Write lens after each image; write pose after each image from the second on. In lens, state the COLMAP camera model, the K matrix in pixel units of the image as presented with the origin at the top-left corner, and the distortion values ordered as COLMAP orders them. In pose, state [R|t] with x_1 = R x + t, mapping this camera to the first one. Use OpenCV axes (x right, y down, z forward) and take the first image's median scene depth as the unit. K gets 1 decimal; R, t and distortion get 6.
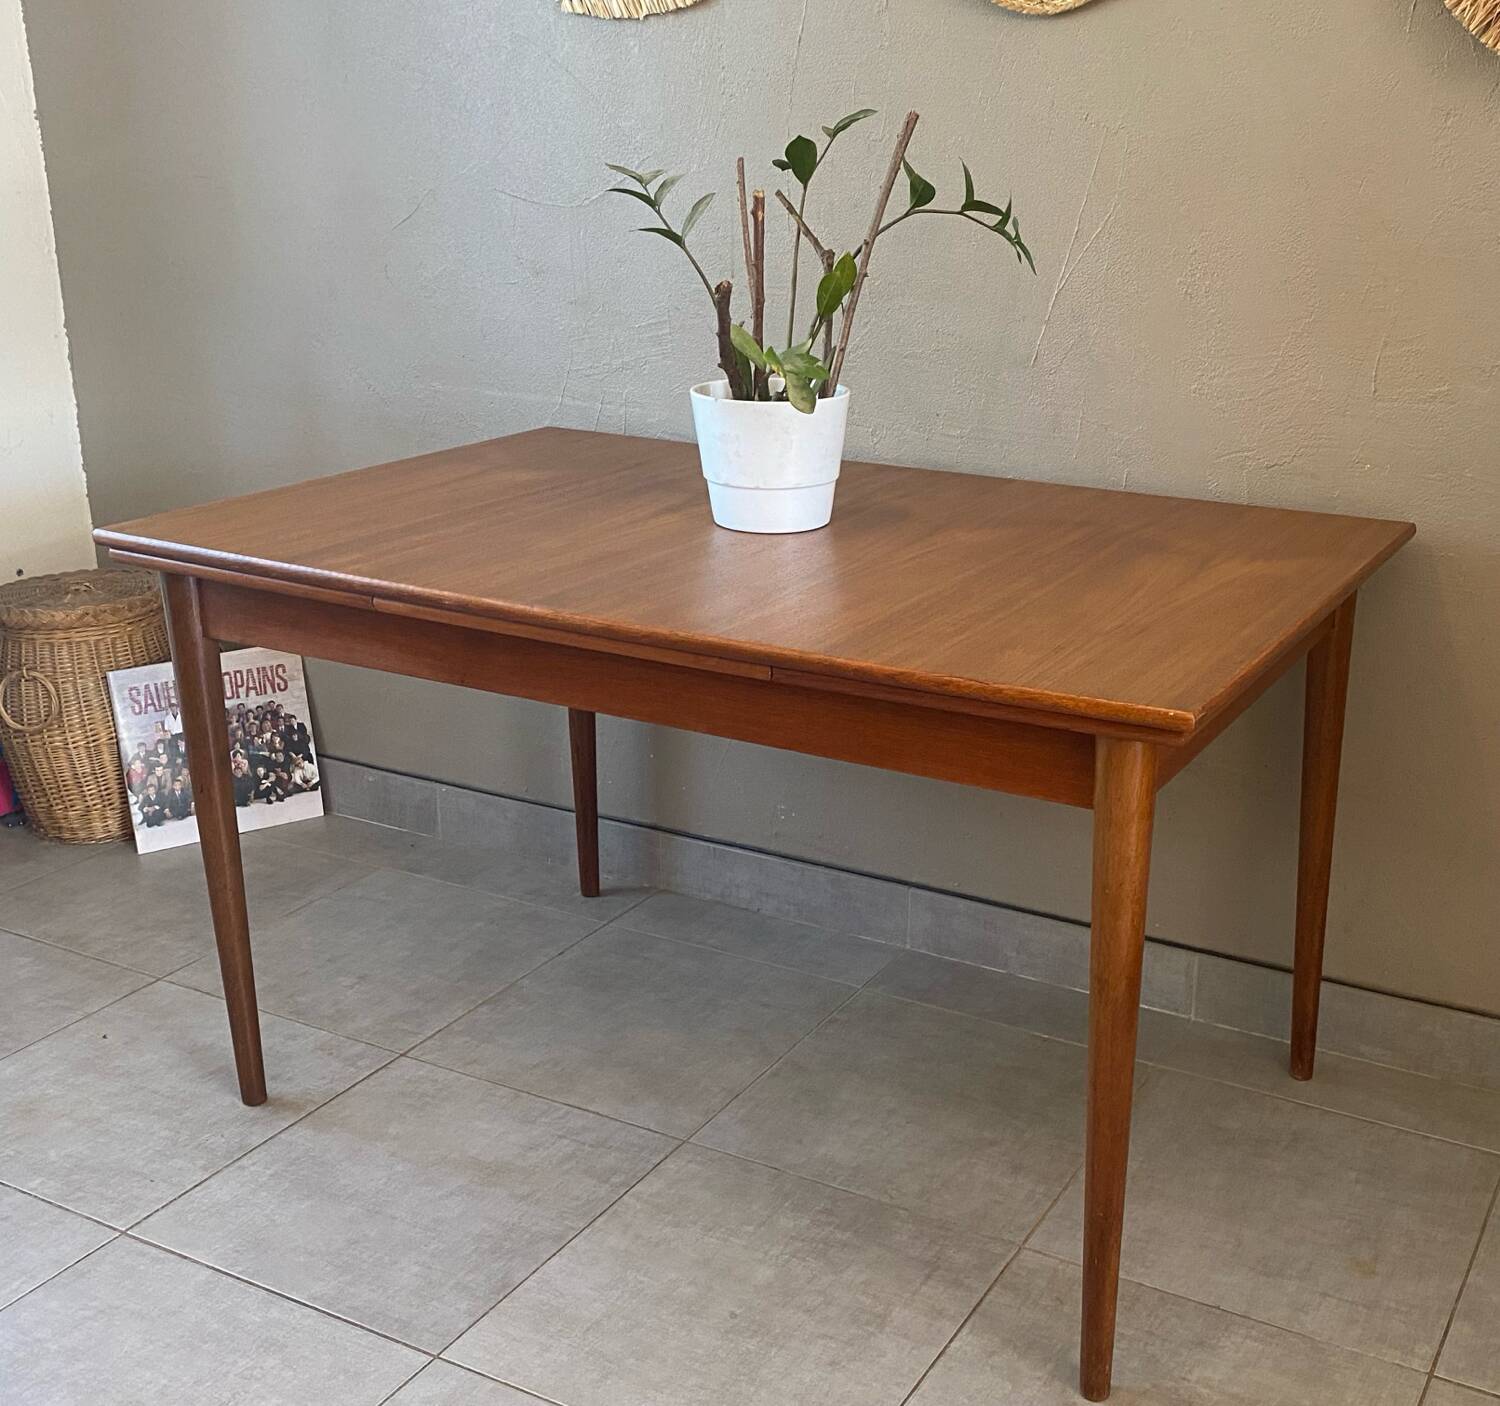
lens RADIAL K [[1778.4, 0, 938.2], [0, 1778.4, 716.2], [0, 0, 1]] dist [0.016101, 0.000000]
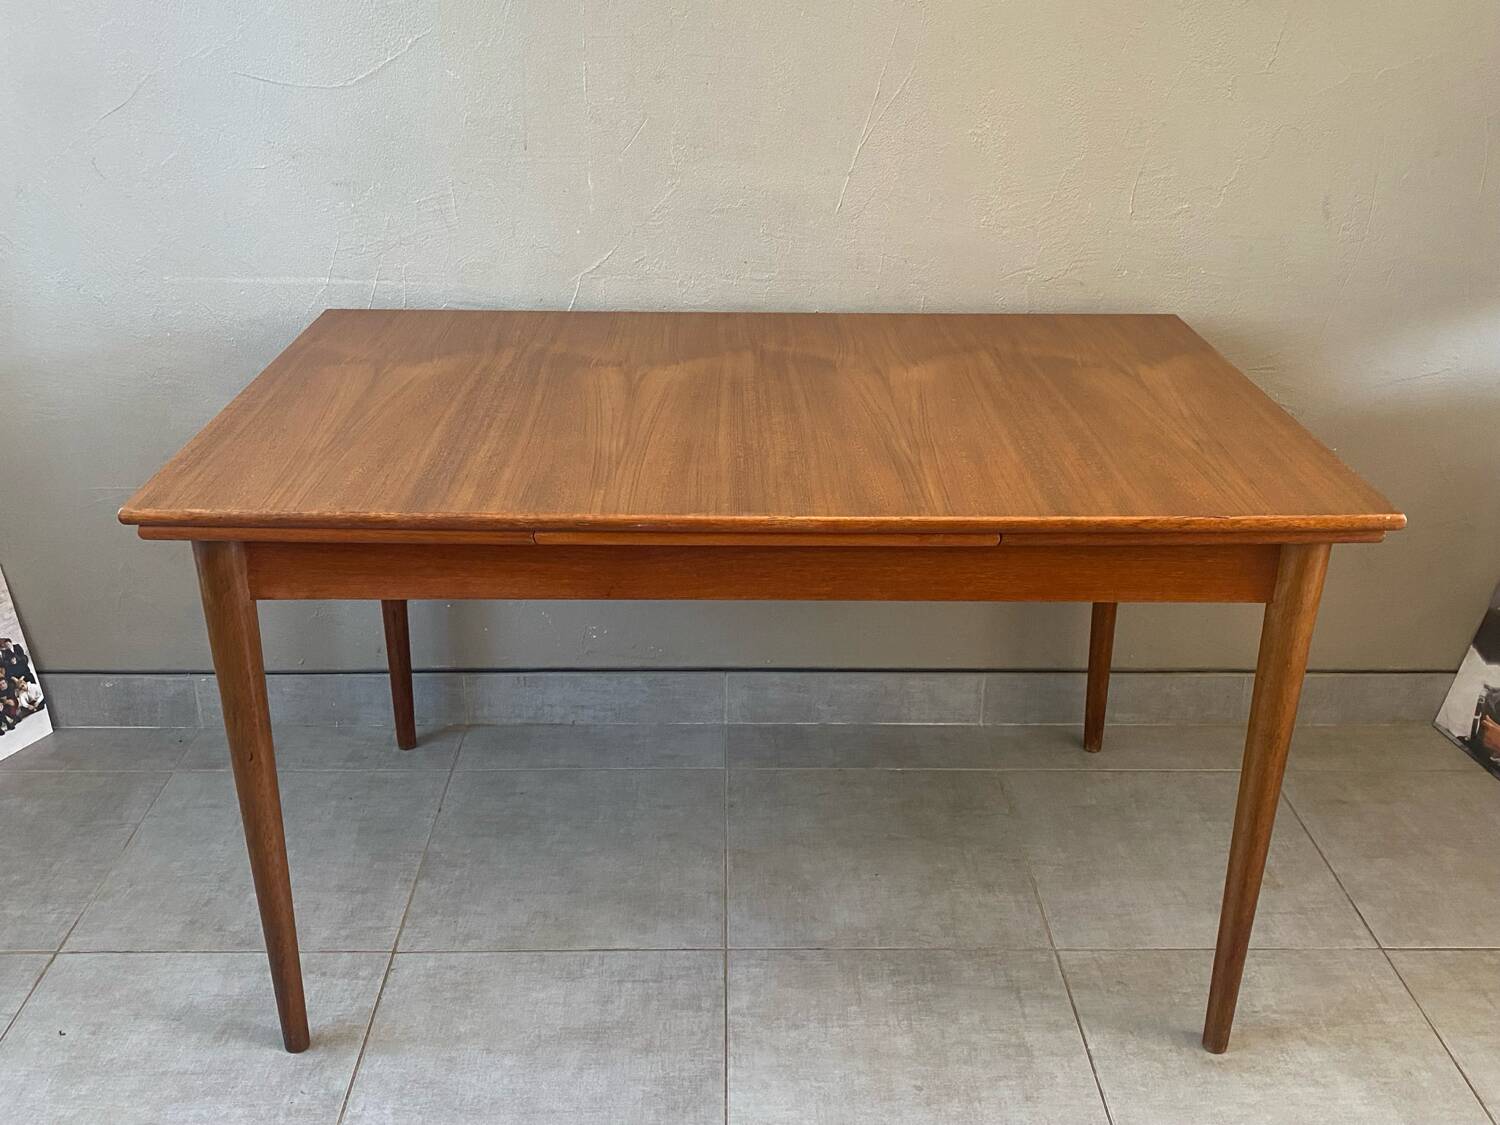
lens RADIAL K [[1411.0, 0, 764.5], [0, 1411.0, 541.1], [0, 0, 1]] dist [0.010714, 0.000000]
pose [[0.885528, -0.190377, 0.423789, -0.441552], [0.154234, 0.980918, 0.118373, -0.110907], [-0.438237, -0.039460, 0.897993, 0.206283]]
